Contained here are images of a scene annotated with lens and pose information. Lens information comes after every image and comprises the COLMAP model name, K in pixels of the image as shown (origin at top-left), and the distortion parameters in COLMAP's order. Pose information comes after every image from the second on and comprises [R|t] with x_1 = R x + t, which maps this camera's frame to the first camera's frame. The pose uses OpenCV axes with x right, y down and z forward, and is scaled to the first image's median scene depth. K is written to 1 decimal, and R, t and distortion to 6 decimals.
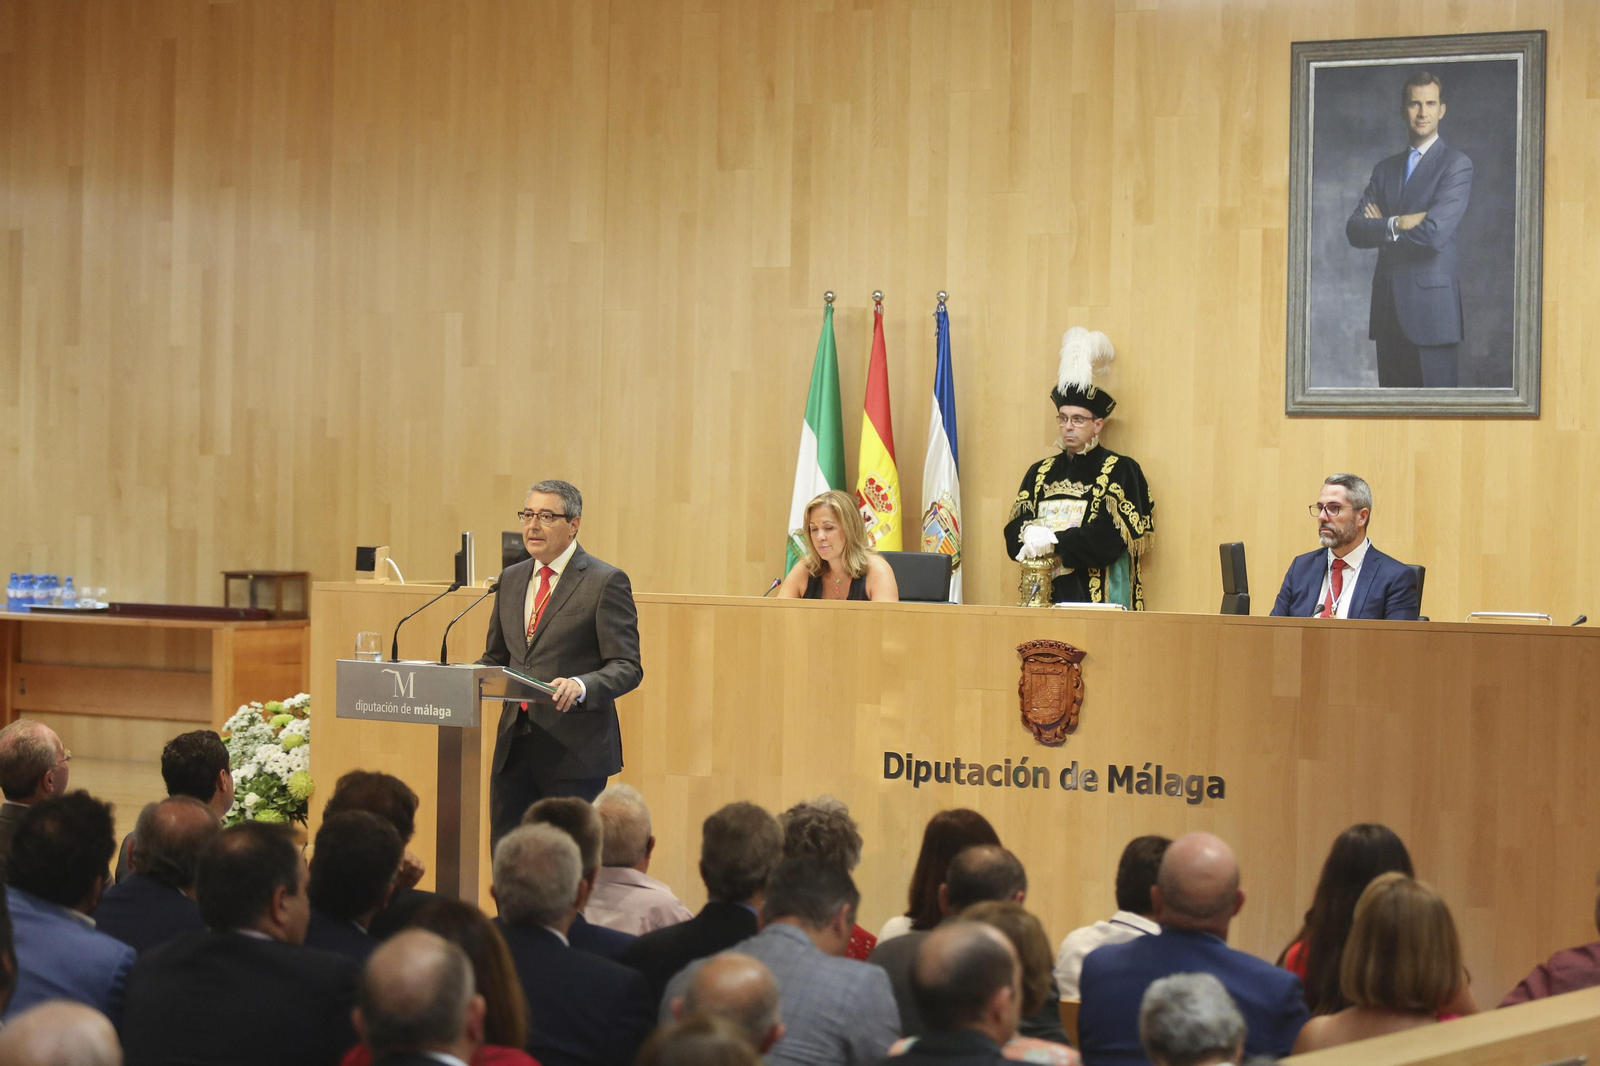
lens RADIAL K [[4124.2, 0, 800.0], [0, 4124.2, 533.0], [0, 0, 1]] dist [-0.111560, -0.535067]
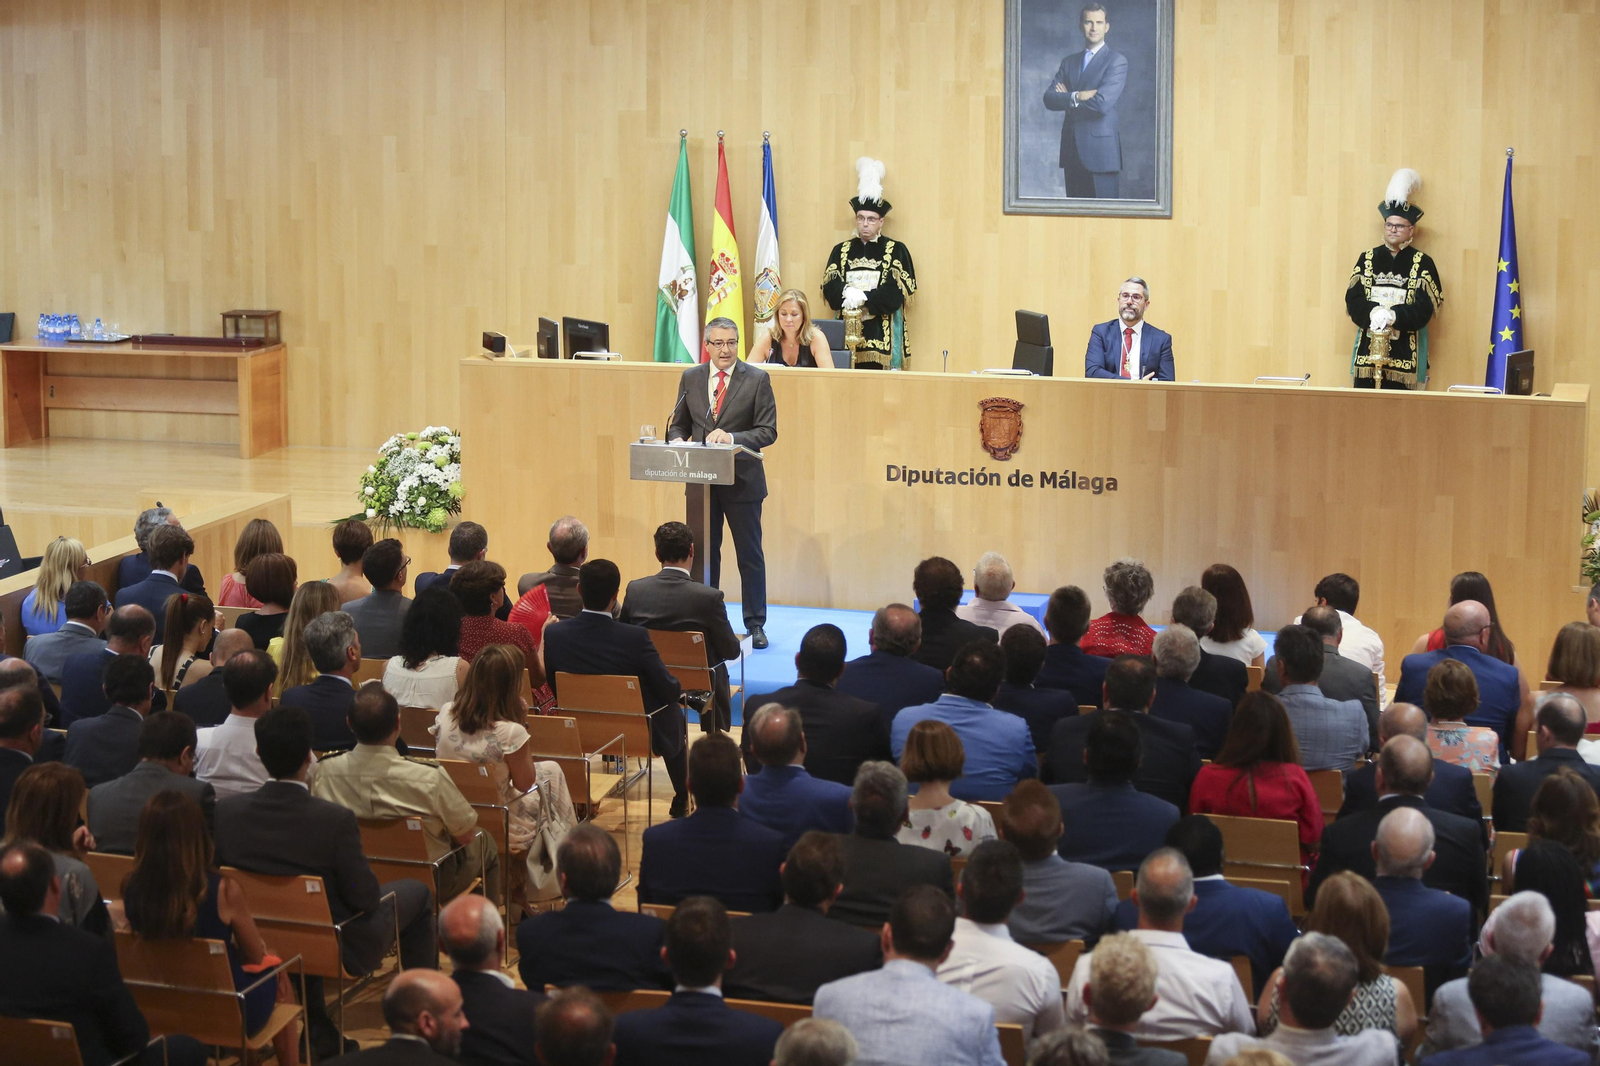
lens RADIAL K [[3262.8, 0, 800.0], [0, 3262.8, 533.0], [0, 0, 1]] dist [-0.300555, -0.046679]
pose [[0.952134, -0.065438, 0.298593, -0.349425], [0.017811, 0.987034, 0.159521, -0.111108], [-0.305160, -0.146567, 0.940954, -0.185725]]
